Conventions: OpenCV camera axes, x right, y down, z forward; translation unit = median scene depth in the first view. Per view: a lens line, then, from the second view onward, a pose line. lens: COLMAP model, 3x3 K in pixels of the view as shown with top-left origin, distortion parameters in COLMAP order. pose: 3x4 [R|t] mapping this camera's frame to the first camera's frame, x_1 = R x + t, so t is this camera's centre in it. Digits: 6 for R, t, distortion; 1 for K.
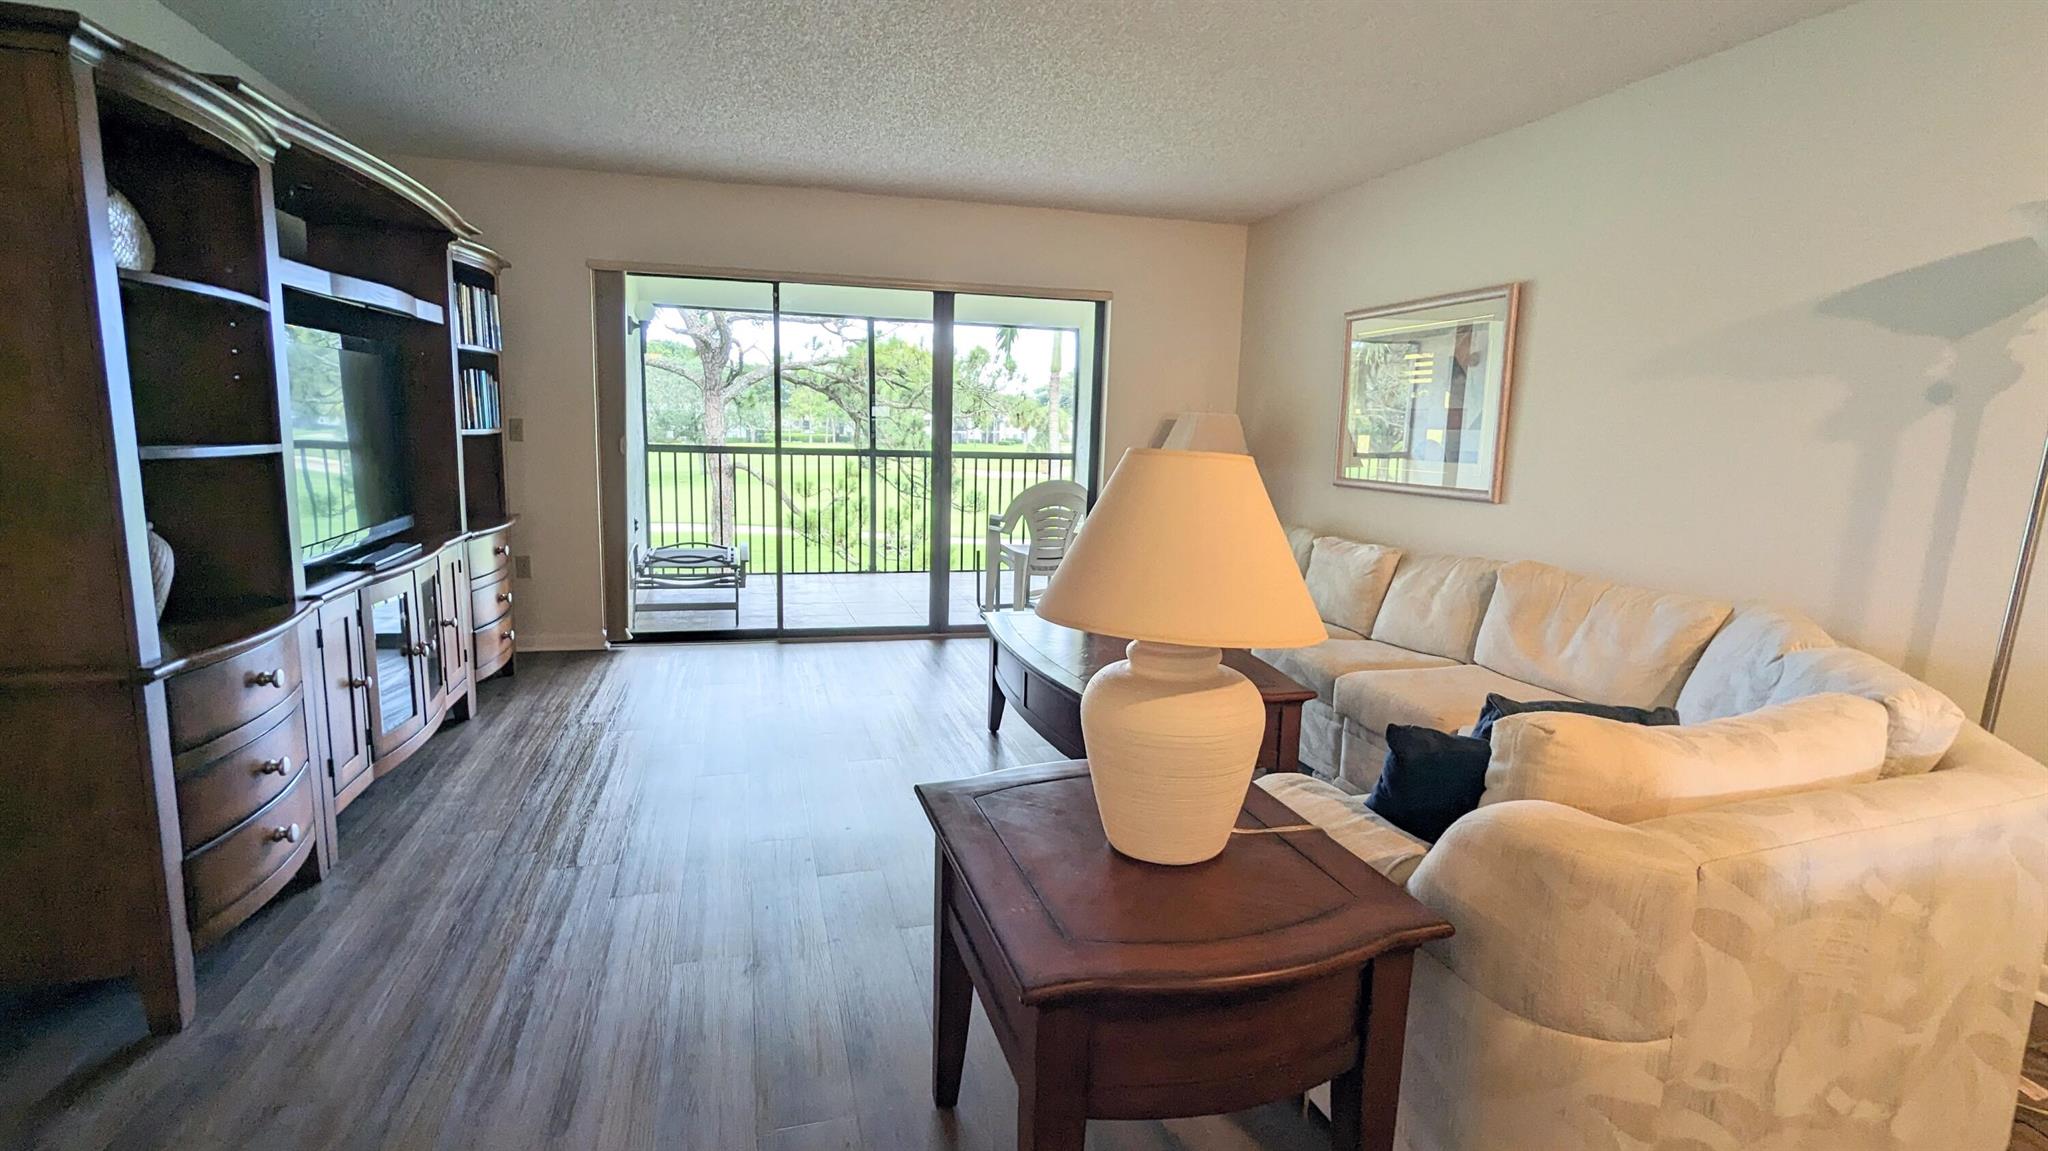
lens RADIAL K [[965.3, 0, 1029.7], [0, 965.3, 563.4], [0, 0, 1]] dist [-0.004346, -0.000568]
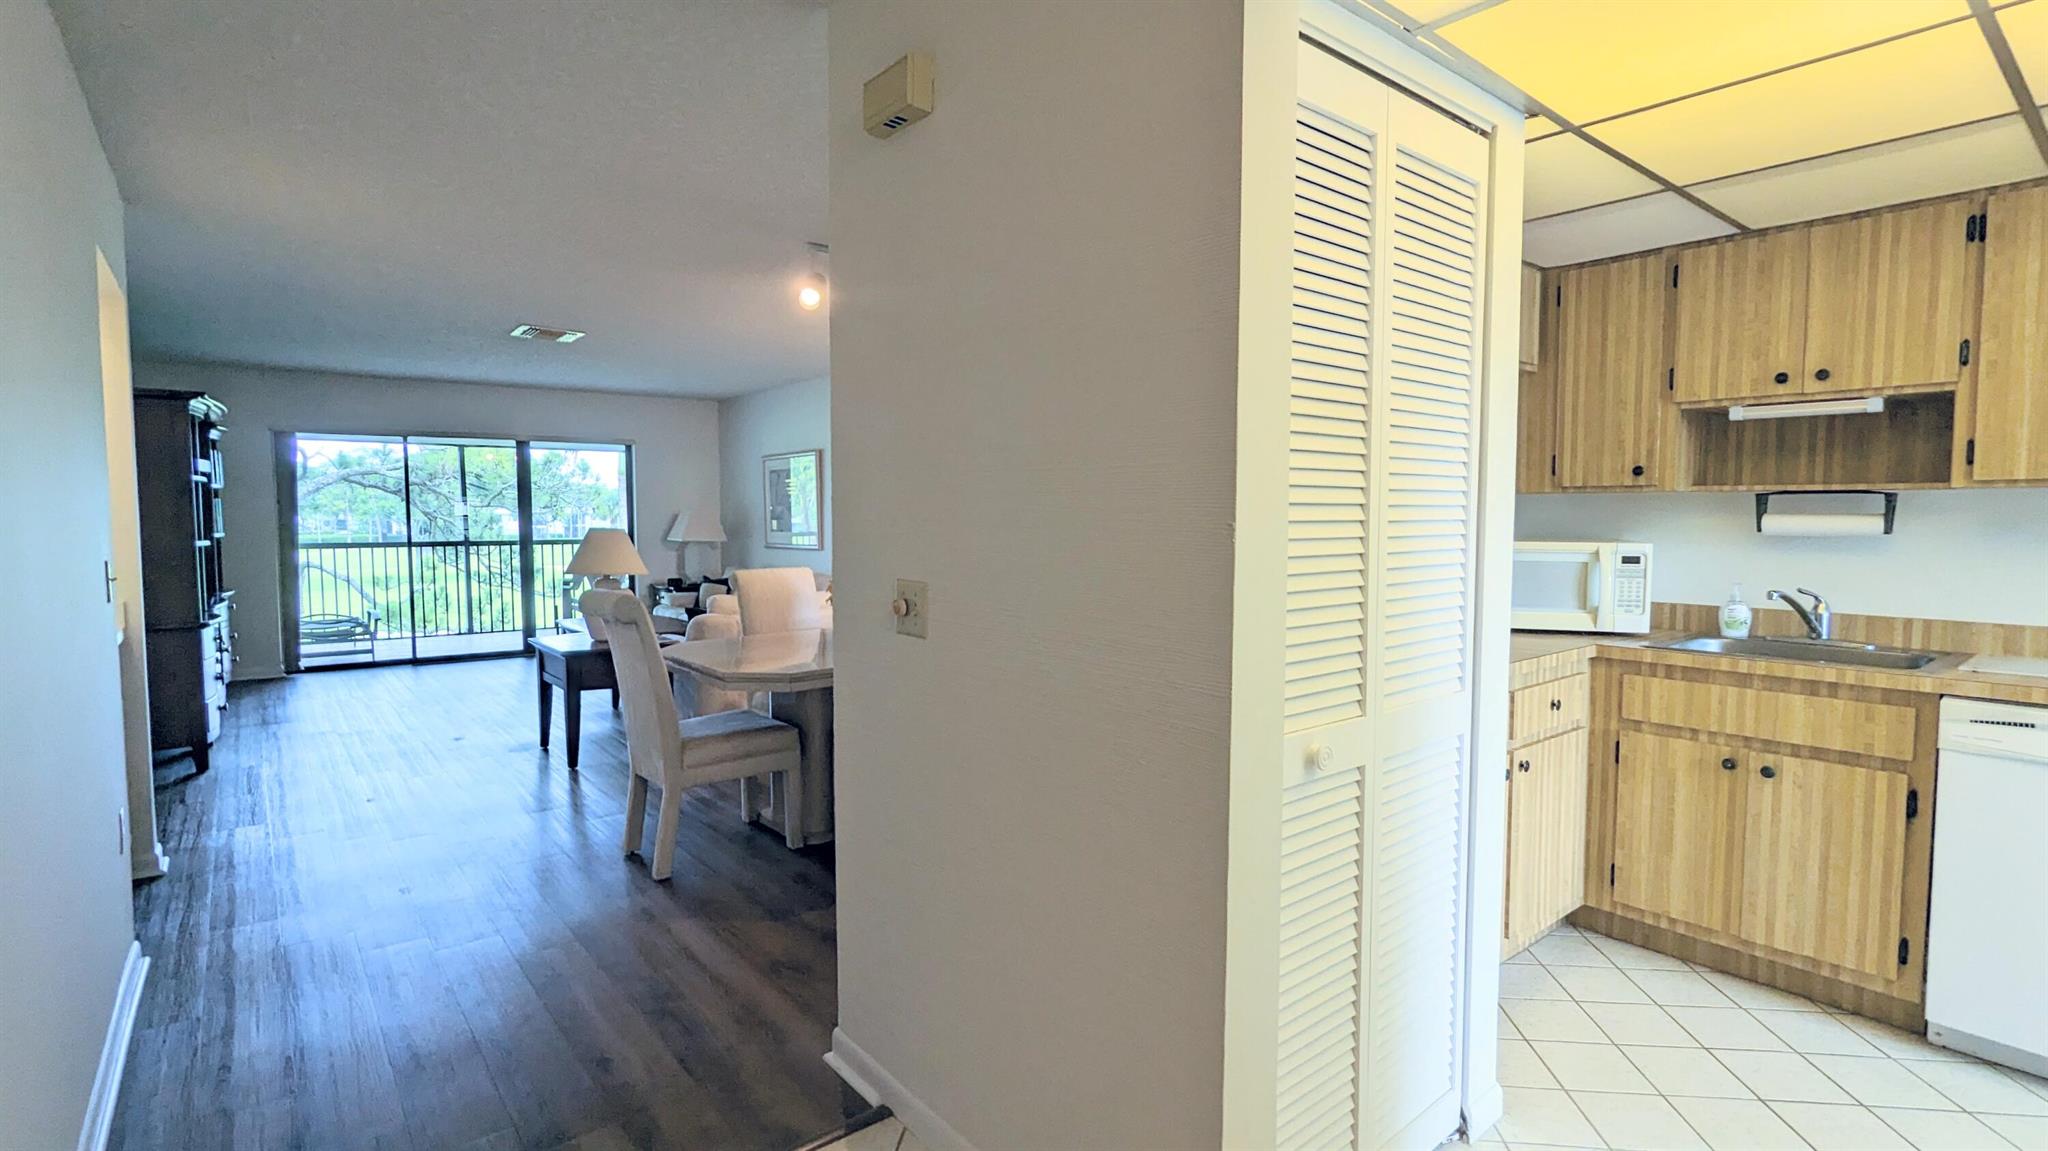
lens RADIAL K [[965.3, 0, 1021.9], [0, 965.3, 575.4], [0, 0, 1]] dist [-0.004346, -0.000568]
pose [[0.923648, -0.053494, 0.379490, 0.054120], [0.082049, 0.994853, -0.059463, 0.100039], [-0.374356, 0.086059, 0.923283, -0.725797]]
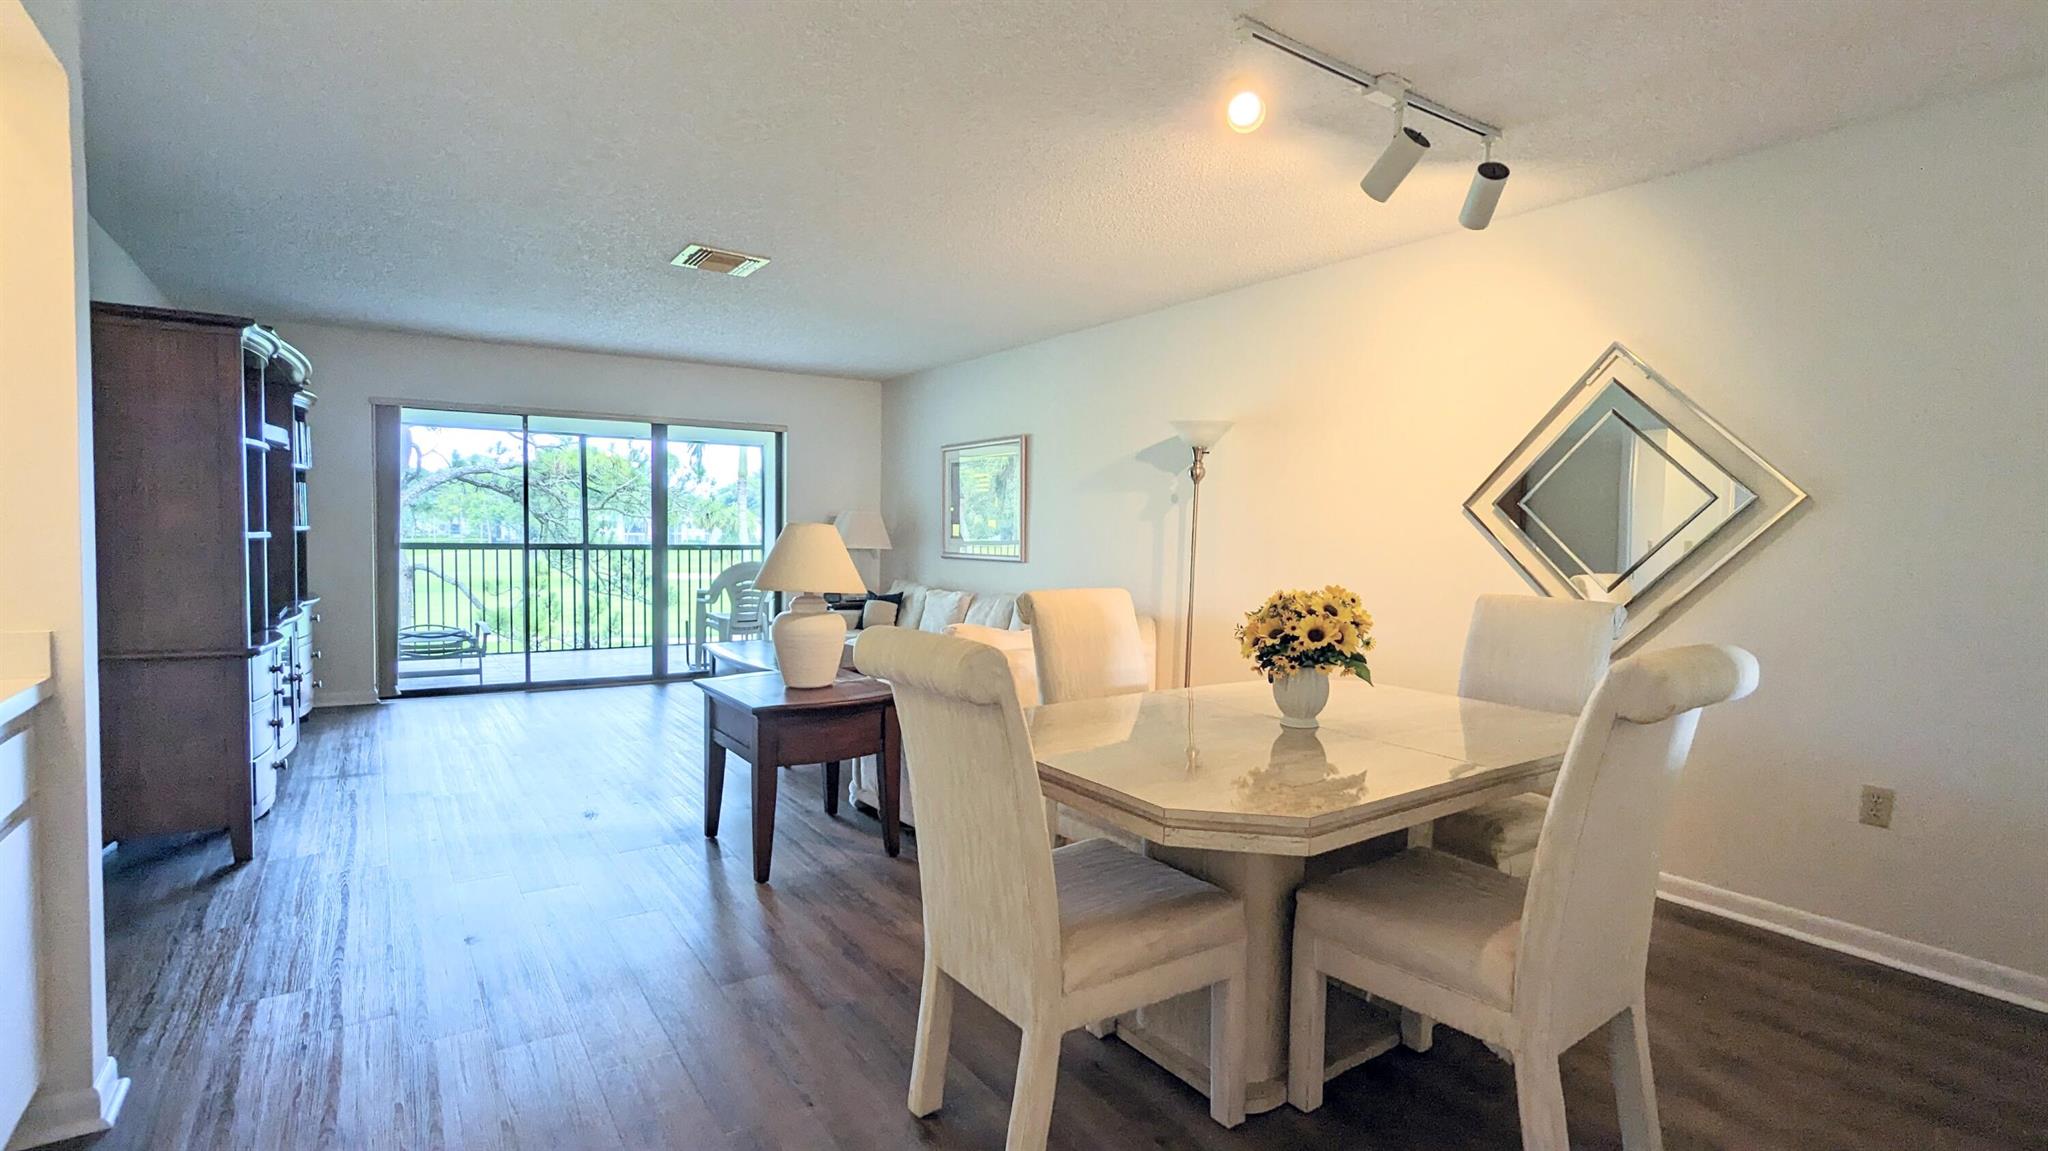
lens RADIAL K [[966.3, 0, 1016.8], [0, 966.3, 571.4], [0, 0, 1]] dist [-0.000807, 0.001024]
pose [[0.954126, -0.026615, 0.298220, -0.018944], [0.054328, 0.994897, -0.085025, 0.061295], [-0.294435, 0.097327, 0.950703, -0.381642]]
